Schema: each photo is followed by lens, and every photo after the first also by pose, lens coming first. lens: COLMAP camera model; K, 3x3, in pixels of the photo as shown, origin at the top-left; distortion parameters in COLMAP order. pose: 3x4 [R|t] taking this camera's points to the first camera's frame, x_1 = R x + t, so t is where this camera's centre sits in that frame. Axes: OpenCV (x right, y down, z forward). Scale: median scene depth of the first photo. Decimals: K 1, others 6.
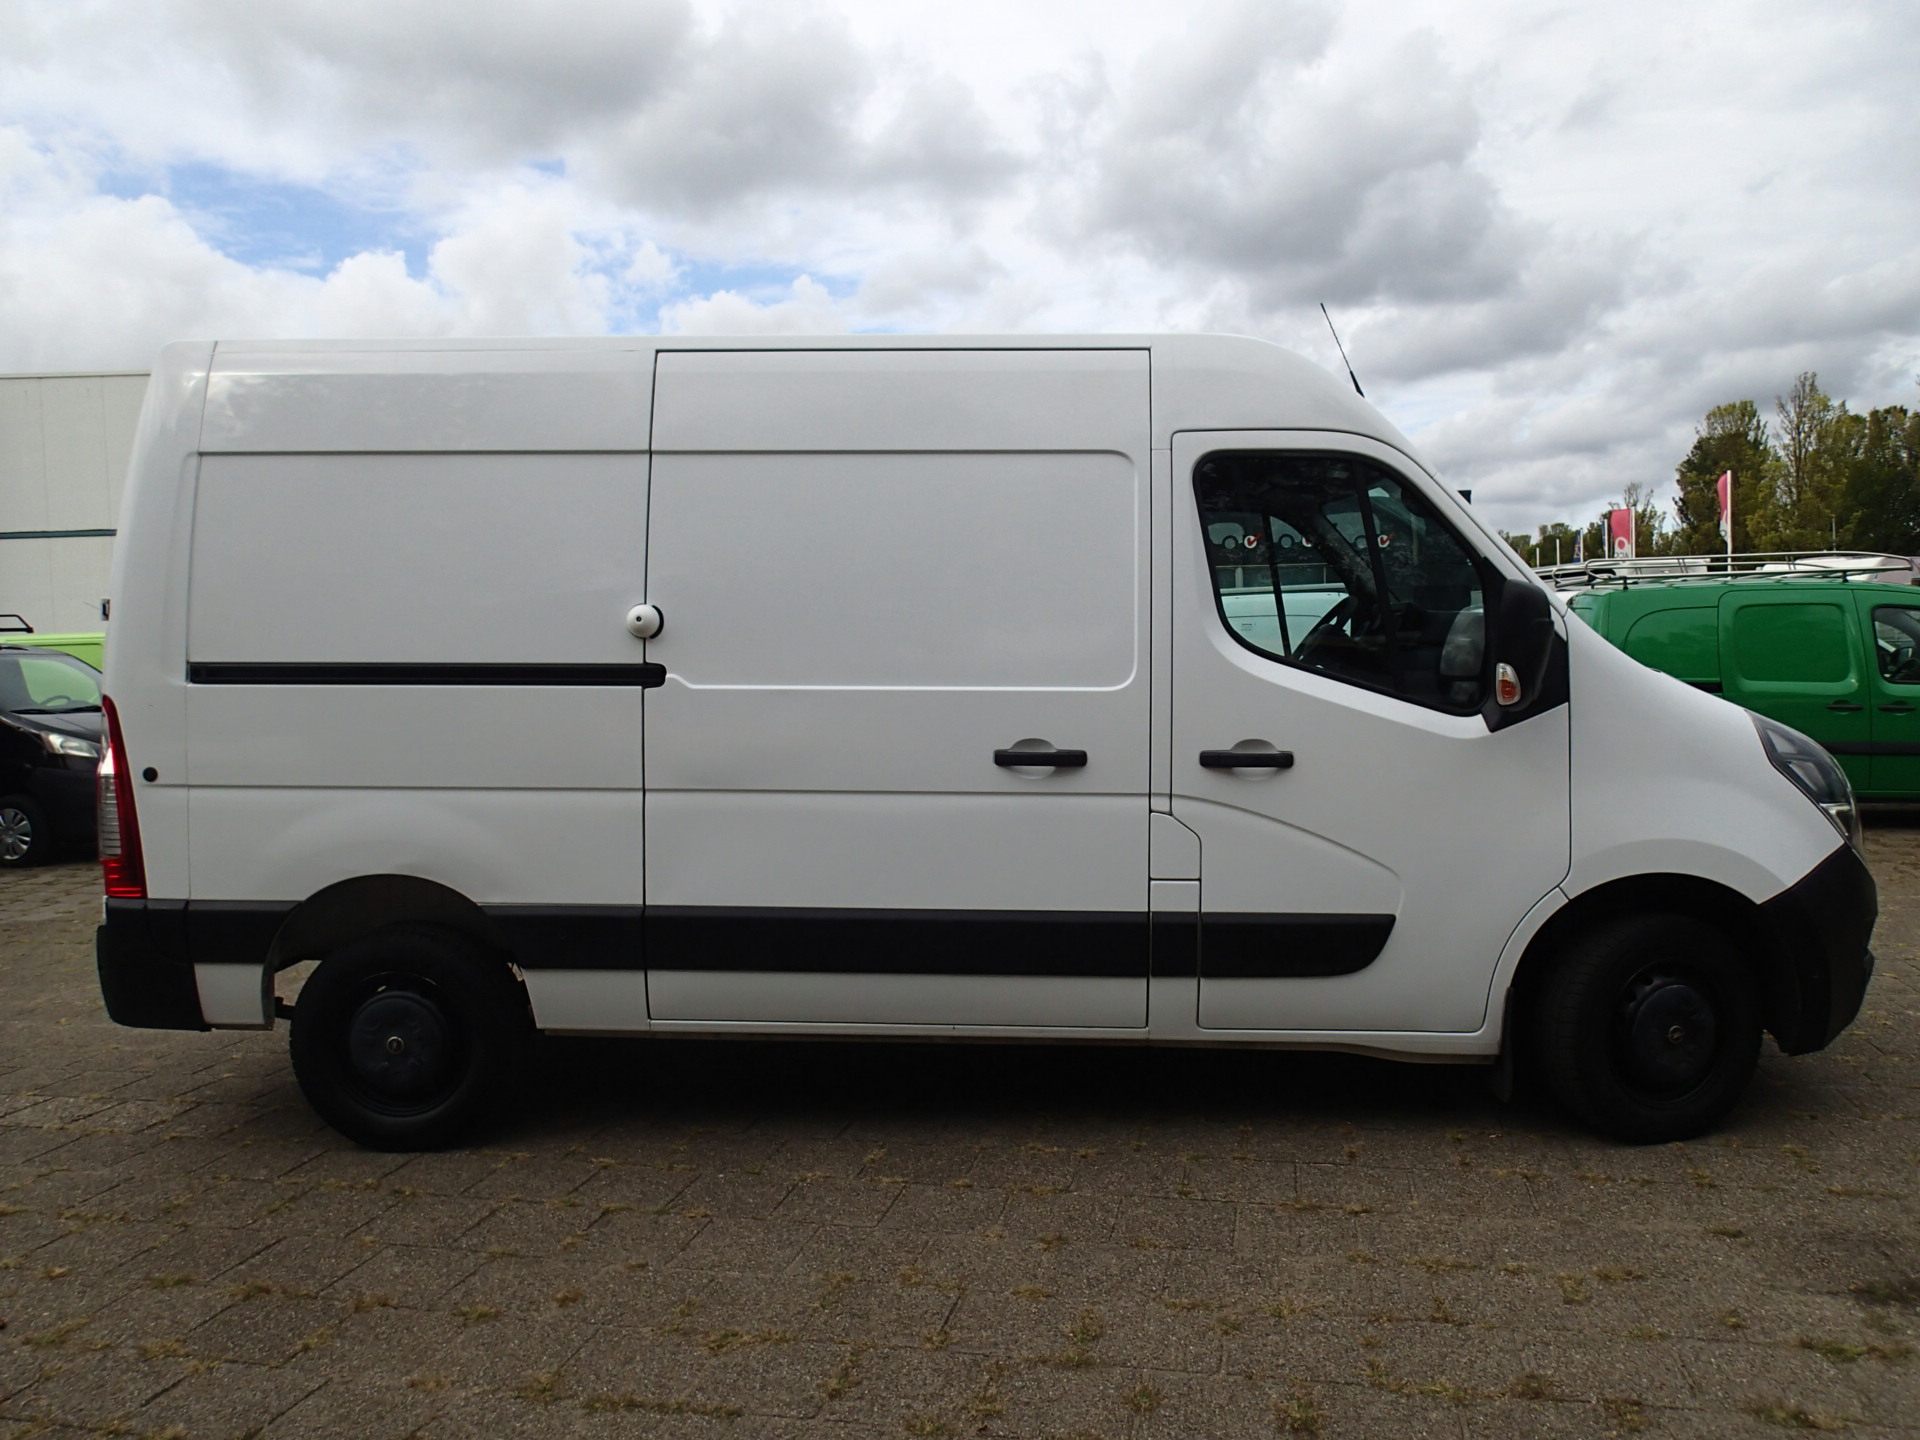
lens RADIAL K [[1438.7, 0, 971.6], [0, 1438.7, 699.8], [0, 0, 1]] dist [-0.000036, -0.004211]
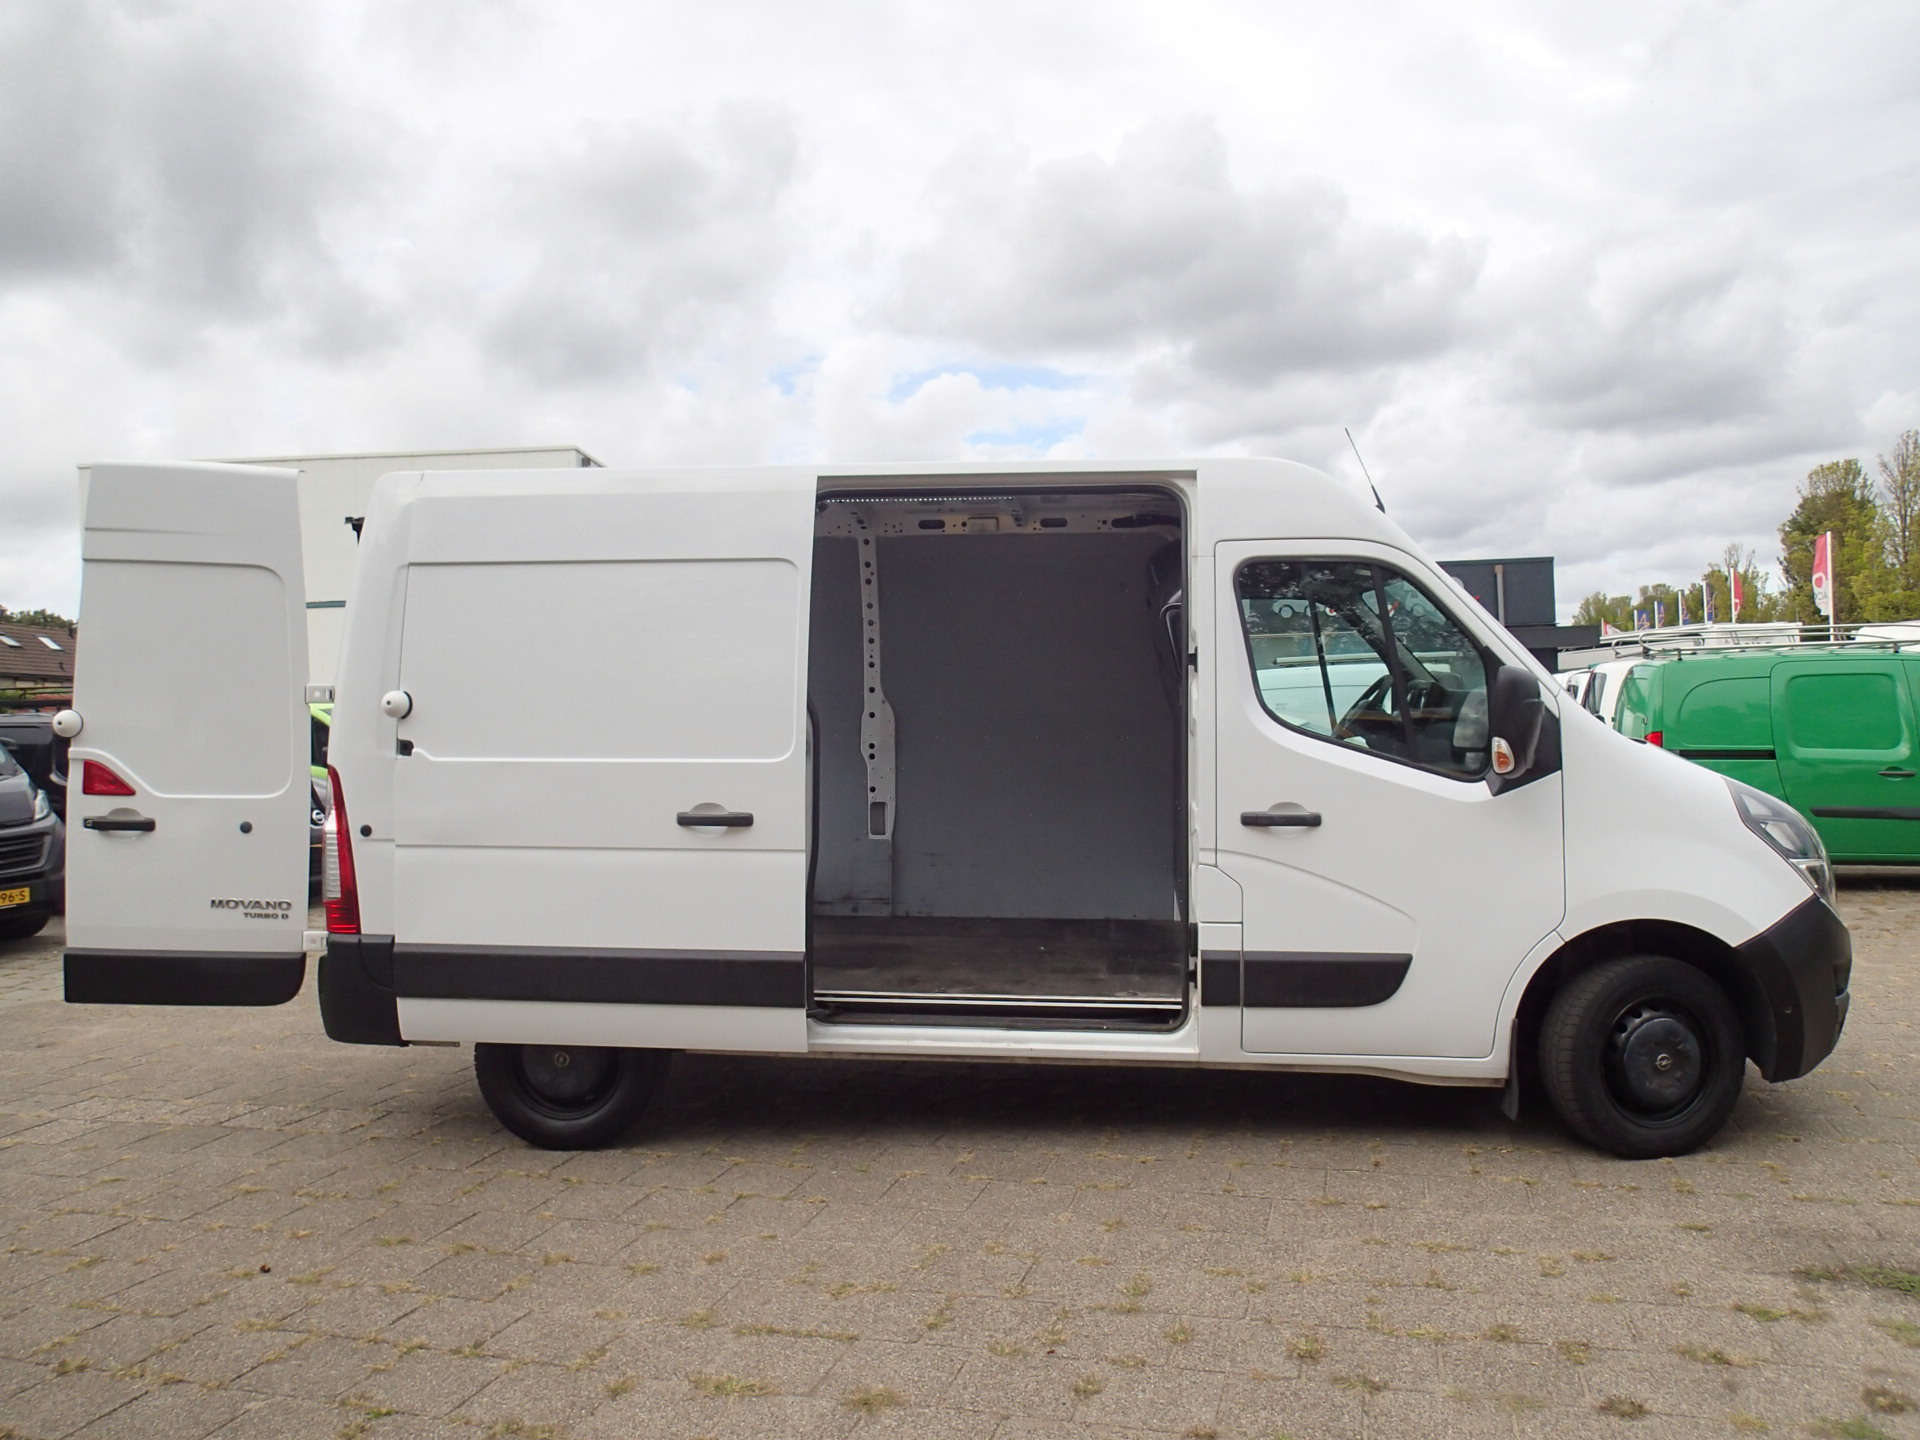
lens RADIAL K [[1431.6, 0, 969.5], [0, 1431.6, 715.5], [0, 0, 1]] dist [0.002385, 0.001207]
pose [[0.998035, -0.002003, -0.062633, 0.012047], [-0.000127, 0.999422, -0.033982, -0.003885], [0.062664, 0.033923, 0.997458, -0.193734]]
